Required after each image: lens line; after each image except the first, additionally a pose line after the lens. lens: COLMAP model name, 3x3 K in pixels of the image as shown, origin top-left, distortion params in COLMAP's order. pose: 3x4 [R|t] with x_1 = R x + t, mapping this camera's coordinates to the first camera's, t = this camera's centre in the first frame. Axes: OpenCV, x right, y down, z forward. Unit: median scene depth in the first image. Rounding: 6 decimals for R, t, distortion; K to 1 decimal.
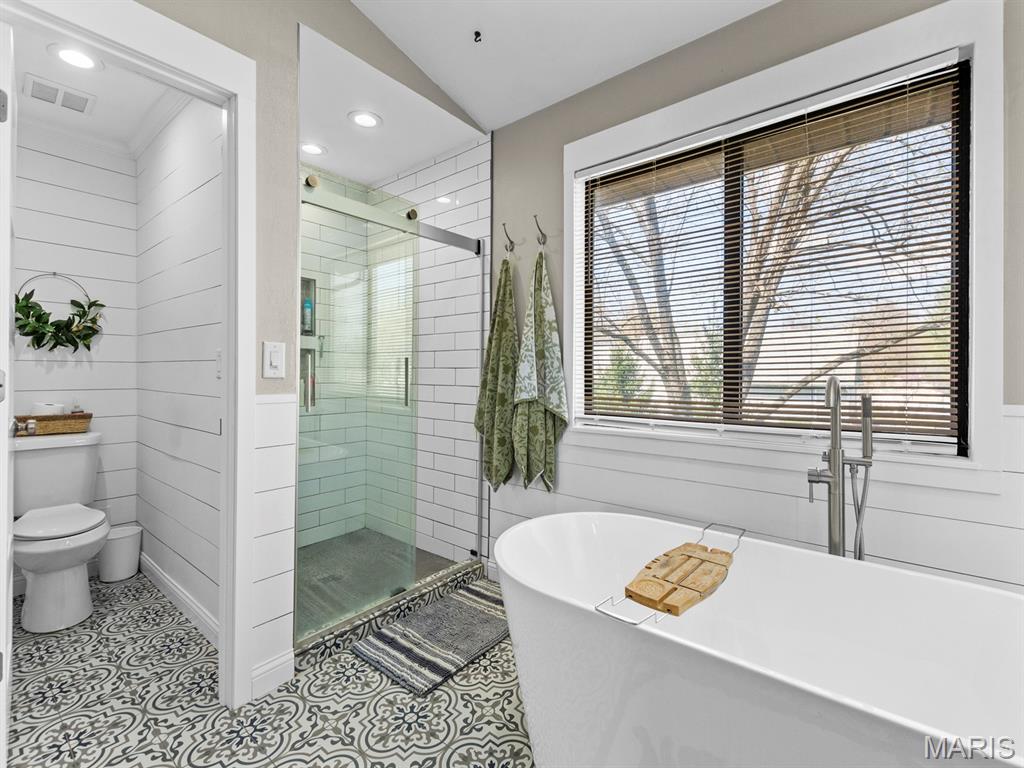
lens RADIAL K [[450.7, 0, 512.0], [0, 450.7, 375.7], [0, 0, 1]] dist [0.006155, -0.003545]
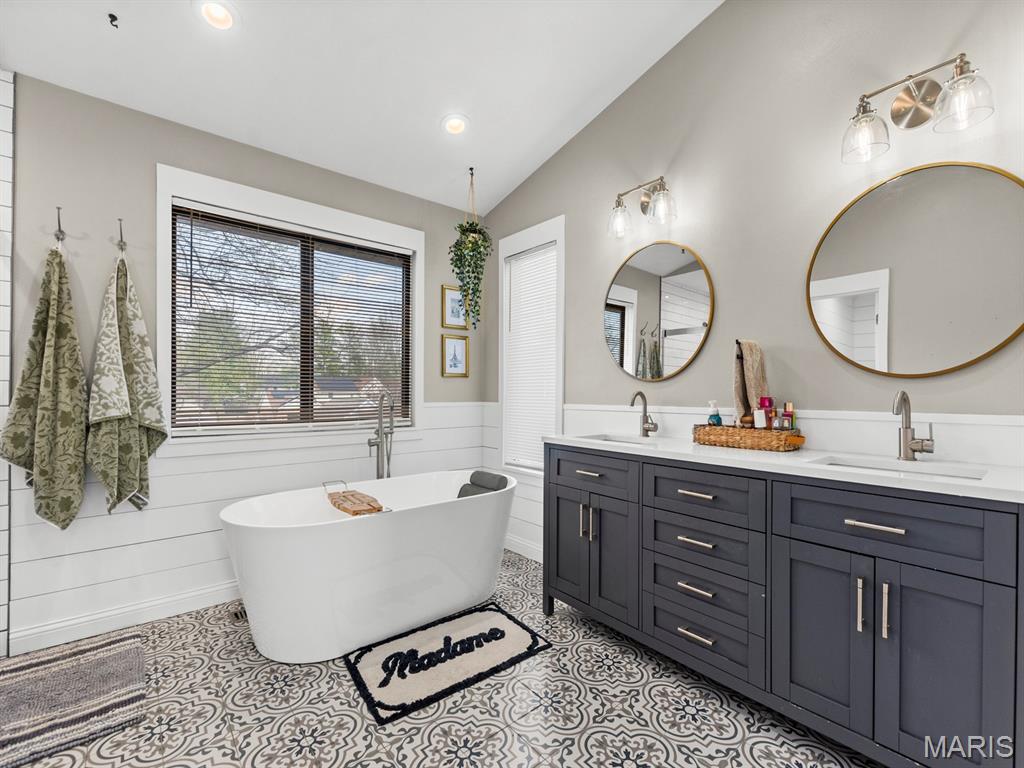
lens RADIAL K [[450.7, 0, 512.5], [0, 450.7, 390.8], [0, 0, 1]] dist [0.006155, -0.003545]
pose [[0.184171, -0.001911, 0.982892, -0.732268], [-0.005485, 0.999981, 0.002972, -0.007739], [-0.982879, -0.005939, 0.184157, 0.026721]]
